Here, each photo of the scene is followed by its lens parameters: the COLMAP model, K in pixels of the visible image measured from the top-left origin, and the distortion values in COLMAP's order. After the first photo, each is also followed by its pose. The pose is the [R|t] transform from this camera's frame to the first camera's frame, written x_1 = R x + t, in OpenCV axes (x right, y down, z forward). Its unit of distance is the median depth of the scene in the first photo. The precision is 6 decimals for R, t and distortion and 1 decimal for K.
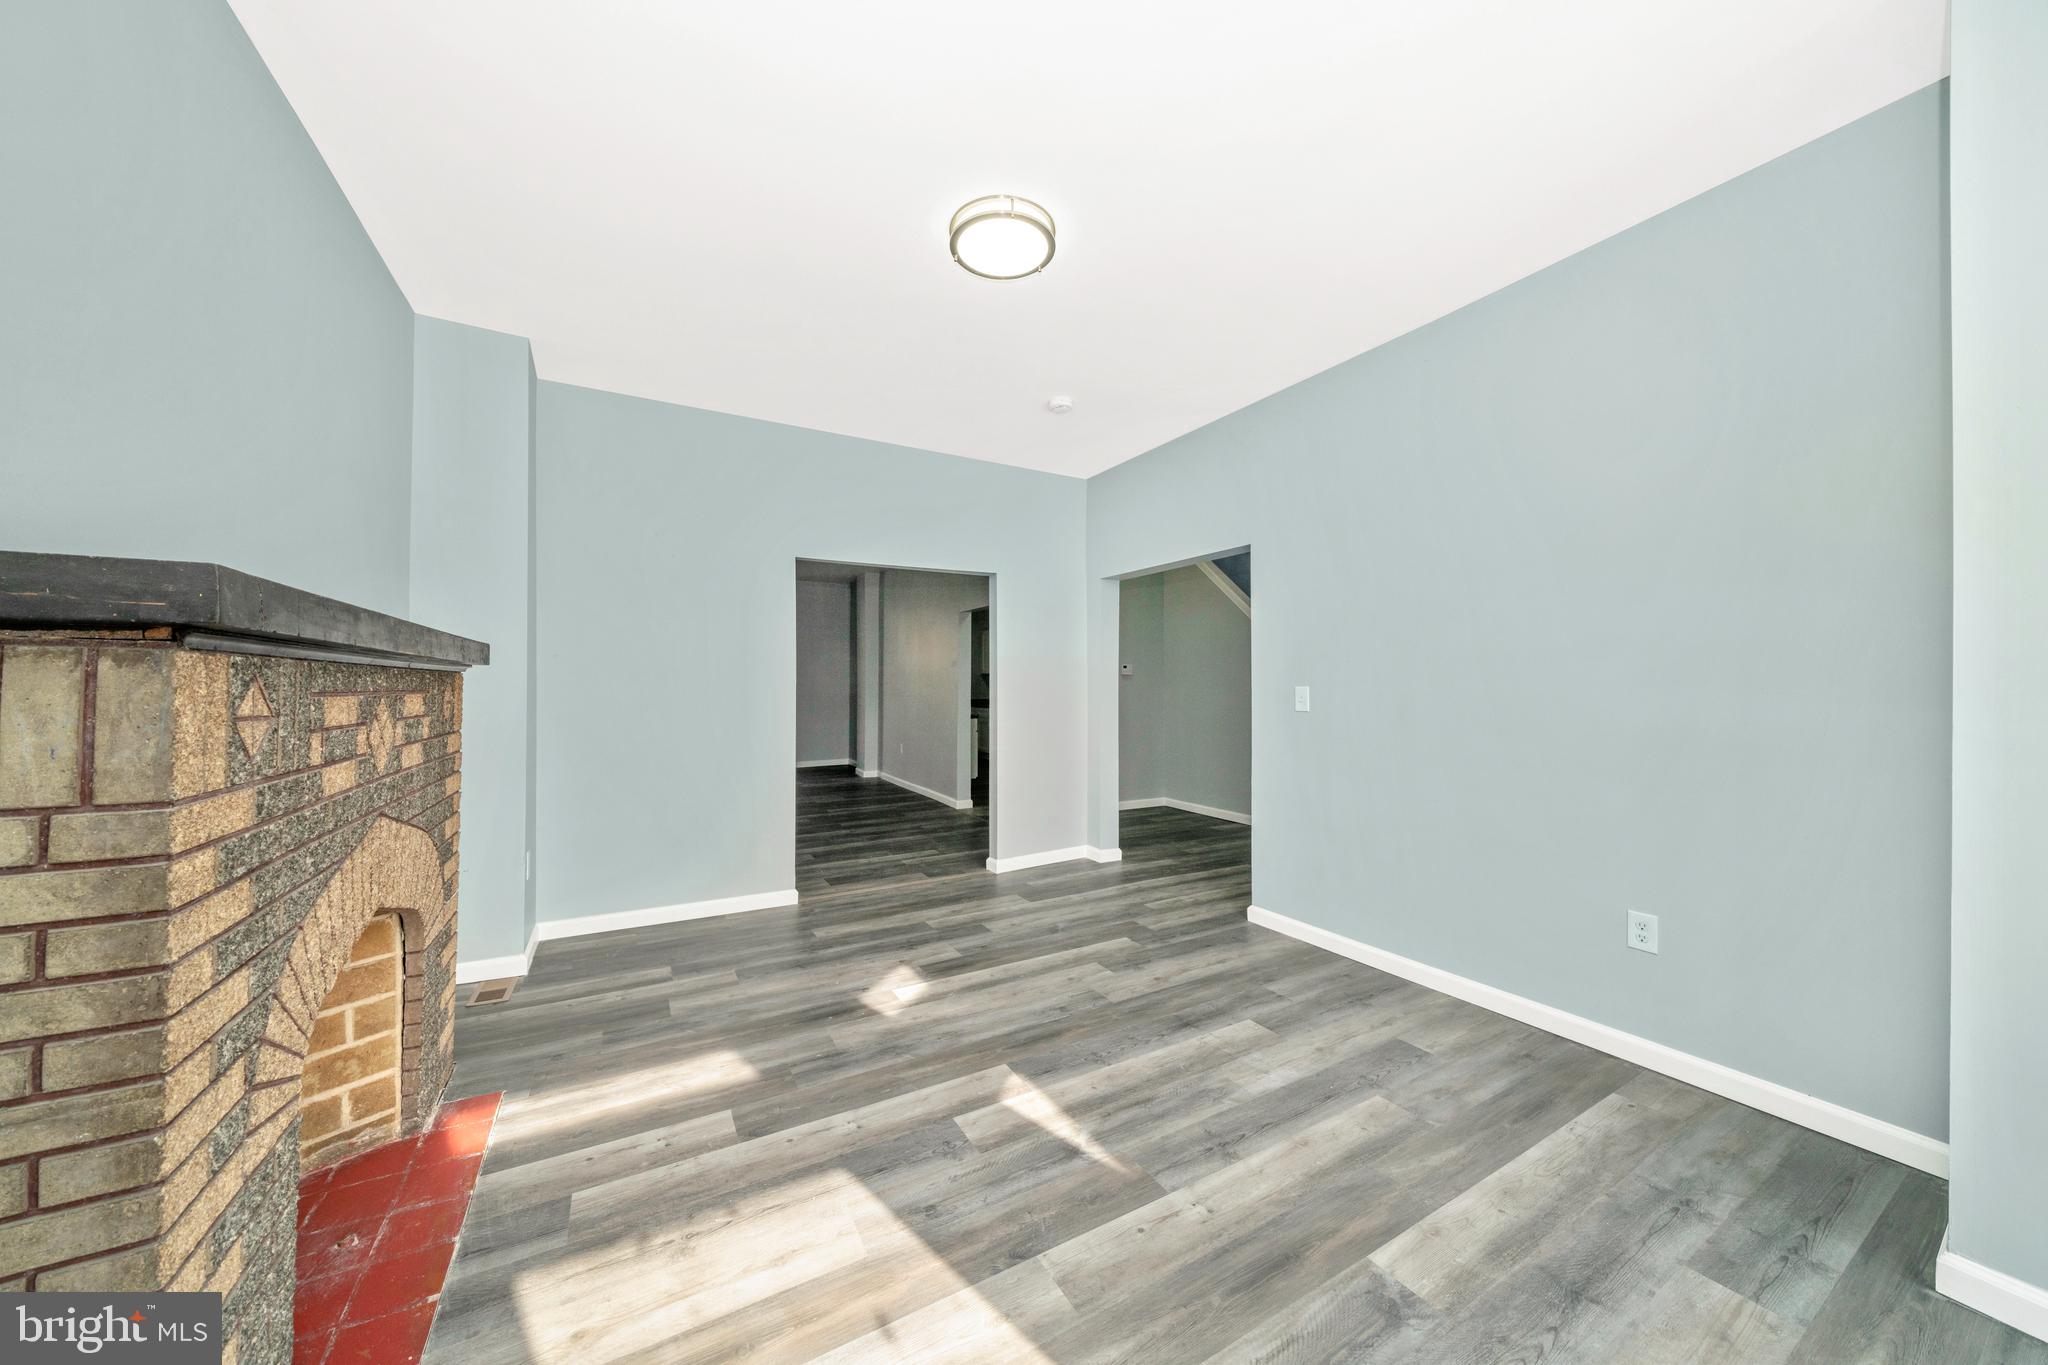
lens RADIAL K [[698.2, 0, 1022.8], [0, 698.2, 689.7], [0, 0, 1]] dist [0.000199, 0.000038]
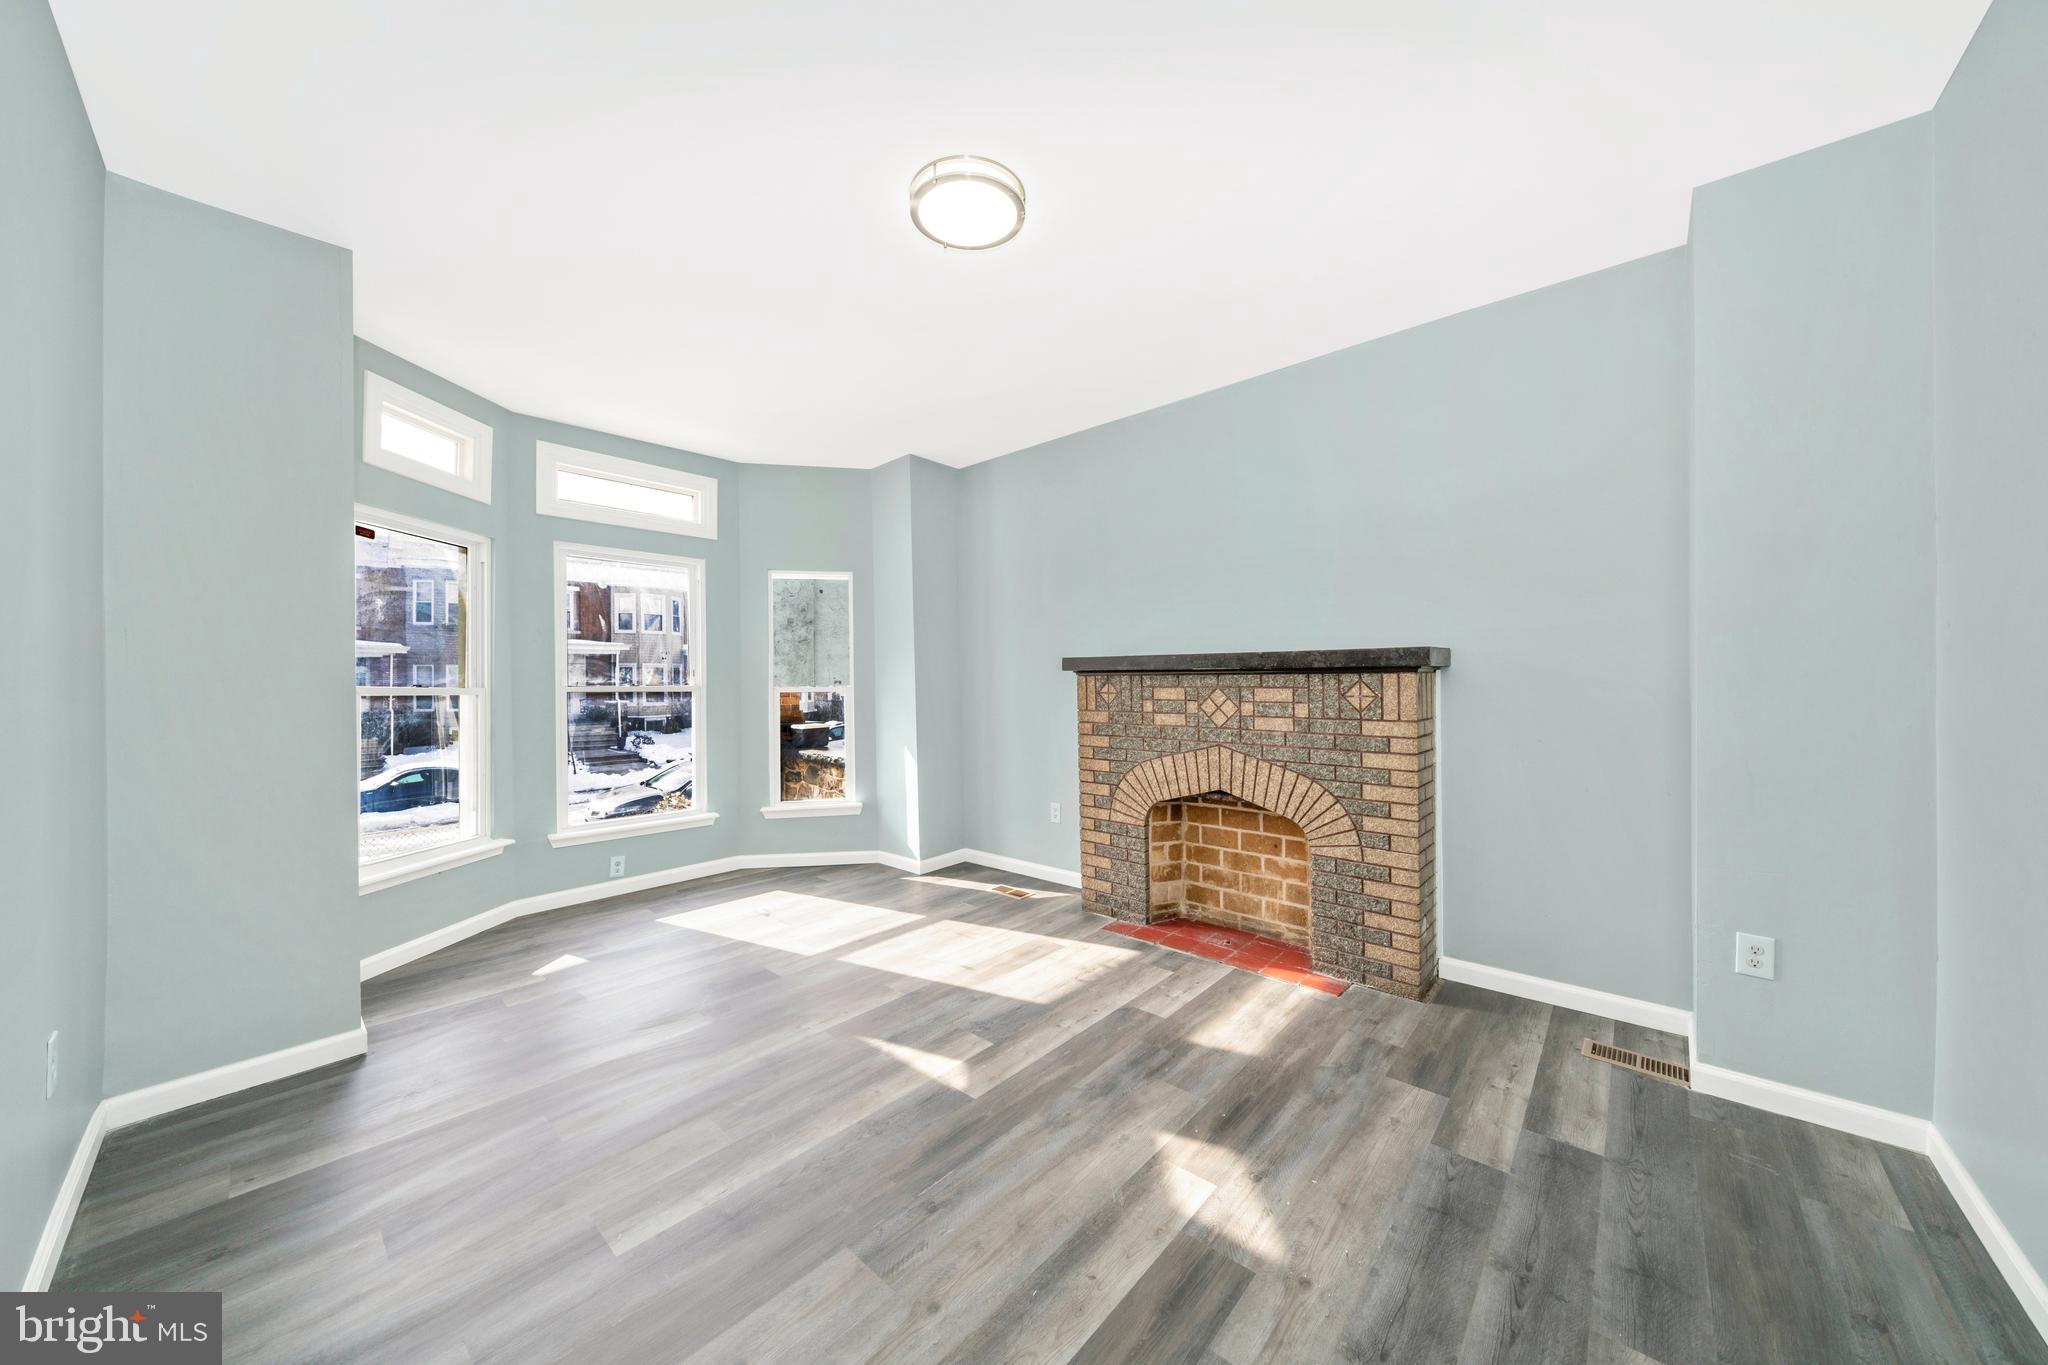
lens RADIAL K [[698.2, 0, 1022.8], [0, 698.2, 689.7], [0, 0, 1]] dist [0.000199, 0.000038]
pose [[-0.949479, 0.009590, -0.313685, 0.197923], [0.007279, 0.999937, 0.008538, -0.011599], [0.313748, 0.005824, -0.949489, 1.876855]]
